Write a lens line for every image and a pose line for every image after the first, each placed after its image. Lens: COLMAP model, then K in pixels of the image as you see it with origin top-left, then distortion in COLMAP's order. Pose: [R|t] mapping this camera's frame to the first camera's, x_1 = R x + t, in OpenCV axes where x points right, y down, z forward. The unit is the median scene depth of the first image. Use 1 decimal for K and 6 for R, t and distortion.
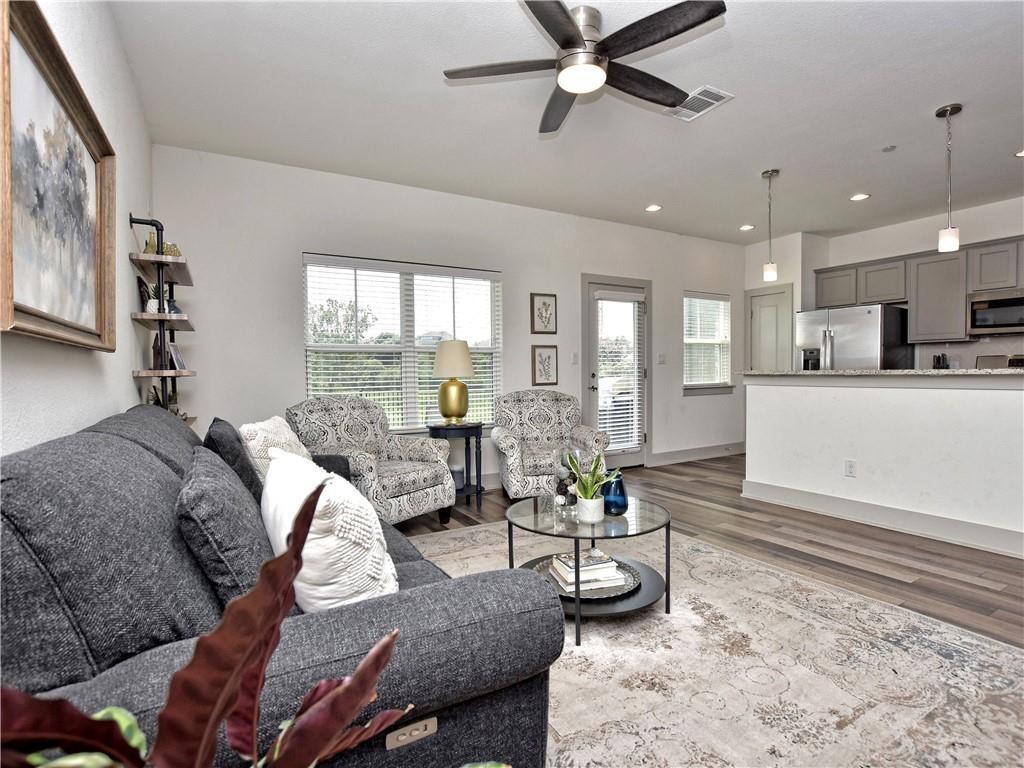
lens RADIAL K [[510.8, 0, 508.7], [0, 510.8, 387.3], [0, 0, 1]] dist [-0.038937, 0.006039]
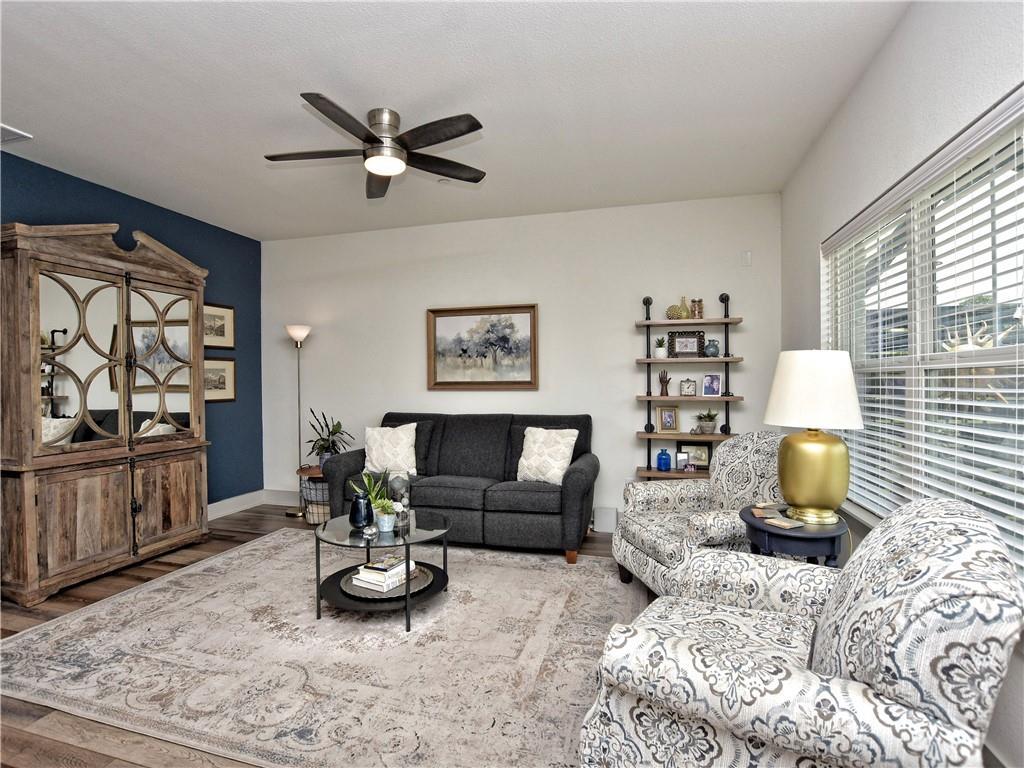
lens RADIAL K [[510.8, 0, 508.7], [0, 510.8, 387.3], [0, 0, 1]] dist [-0.038937, 0.006039]
pose [[-0.708651, 0.021863, -0.705220, 0.797868], [-0.006219, 0.999287, 0.037229, -0.132872], [0.705531, 0.030768, -0.708010, 2.077103]]
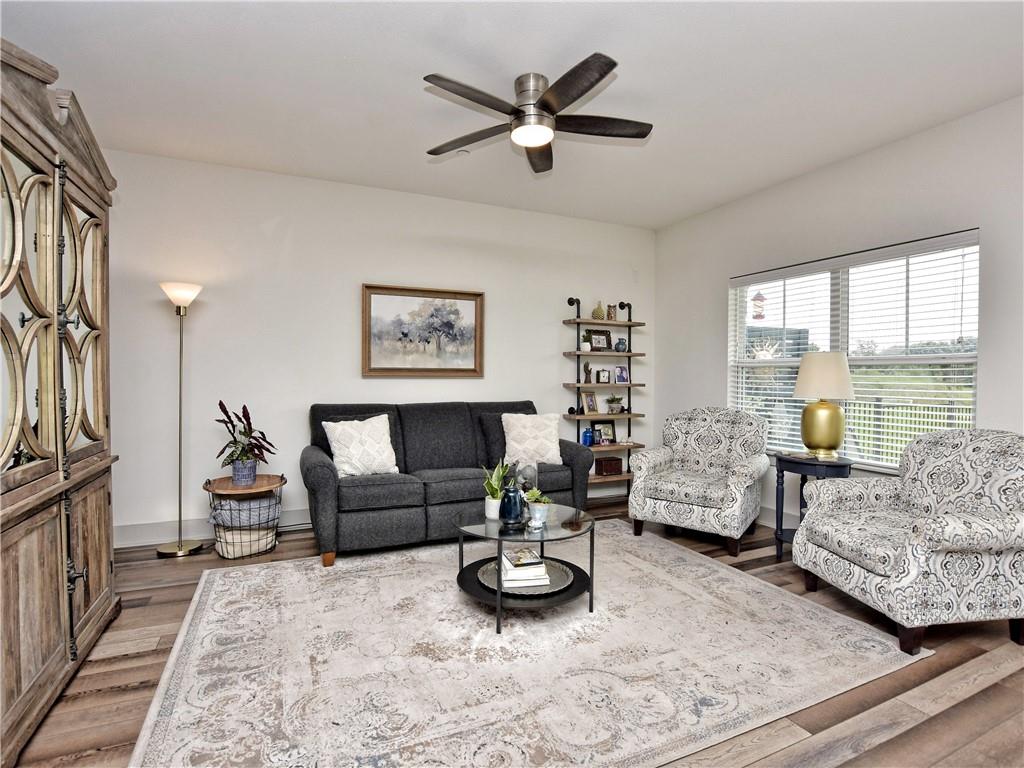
lens RADIAL K [[510.8, 0, 508.7], [0, 510.8, 387.3], [0, 0, 1]] dist [-0.038937, 0.006039]
pose [[-0.093094, 0.034842, -0.995048, 1.296479], [-0.032850, 0.998736, 0.038044, -0.092759], [0.995115, 0.036229, -0.091832, 1.073541]]
